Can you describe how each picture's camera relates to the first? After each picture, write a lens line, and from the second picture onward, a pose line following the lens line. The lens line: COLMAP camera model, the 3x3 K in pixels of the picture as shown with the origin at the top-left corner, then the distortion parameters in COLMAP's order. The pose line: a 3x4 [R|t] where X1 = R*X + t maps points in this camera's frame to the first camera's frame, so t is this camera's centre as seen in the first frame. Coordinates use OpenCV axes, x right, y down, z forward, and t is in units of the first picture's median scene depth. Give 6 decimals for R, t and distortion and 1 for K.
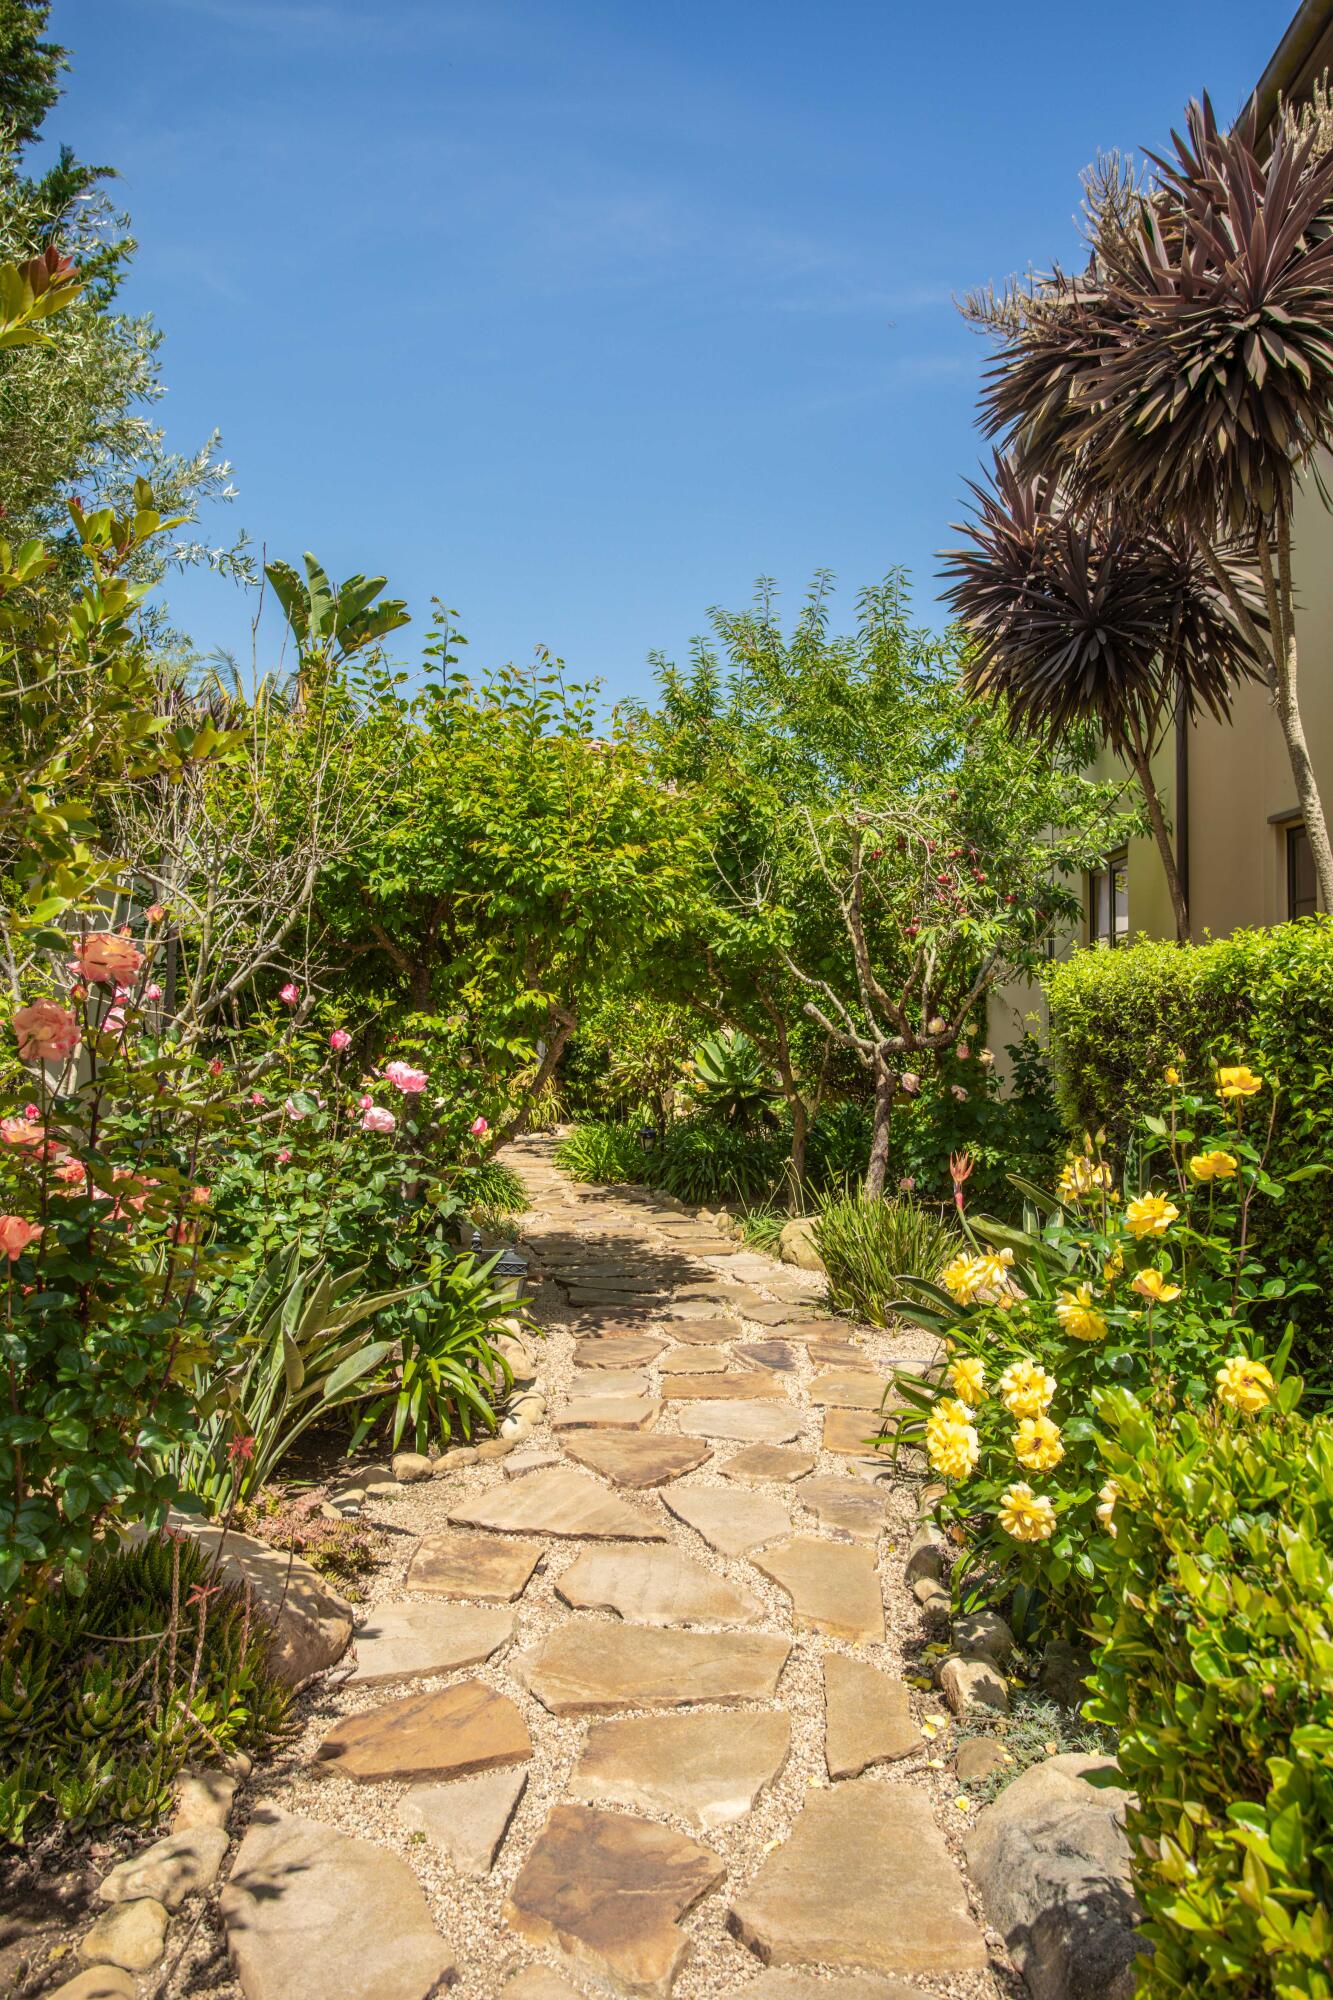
lens RADIAL K [[1570.5, 0, 670.4], [0, 1570.5, 993.9], [0, 0, 1]] dist [-0.008141, 0.003997]
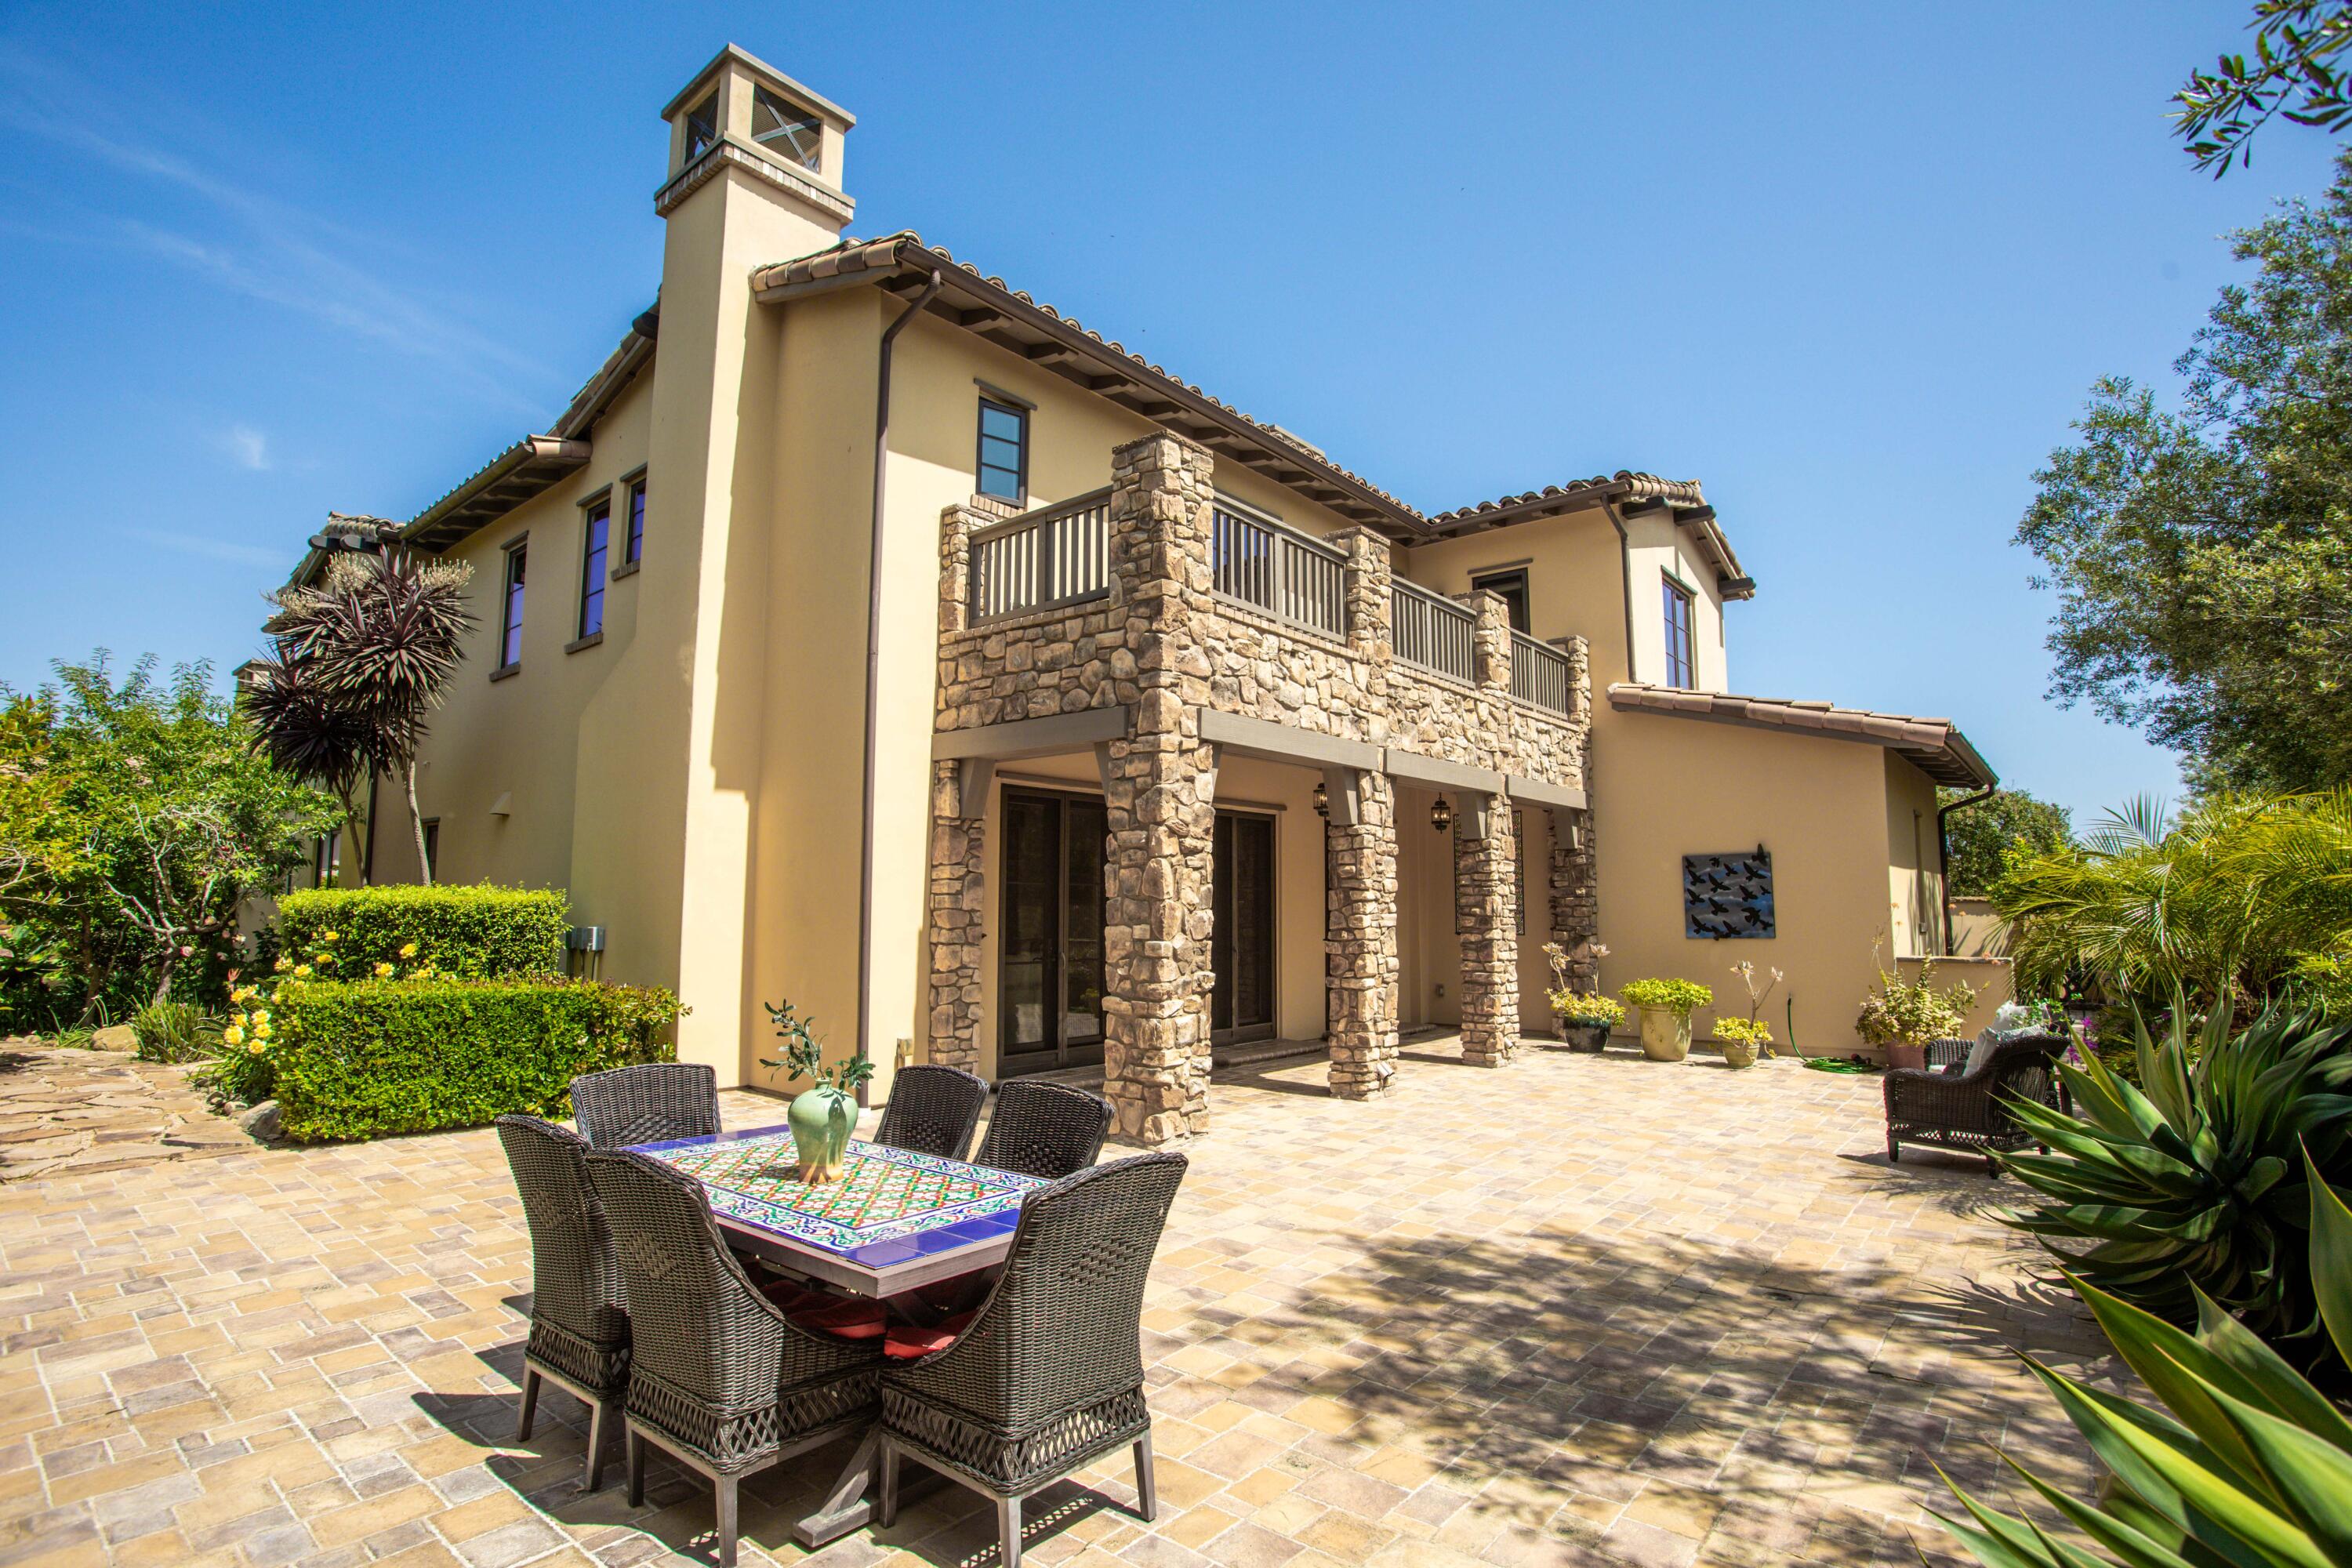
lens RADIAL K [[1135.8, 0, 1177.0], [0, 1135.8, 784.1], [0, 0, 1]] dist [-0.033020, 0.003761]
pose [[0.617644, 0.087590, 0.781565, -0.170761], [-0.009855, 0.994563, -0.103673, -0.016614], [-0.786396, 0.056330, 0.615149, -0.749283]]
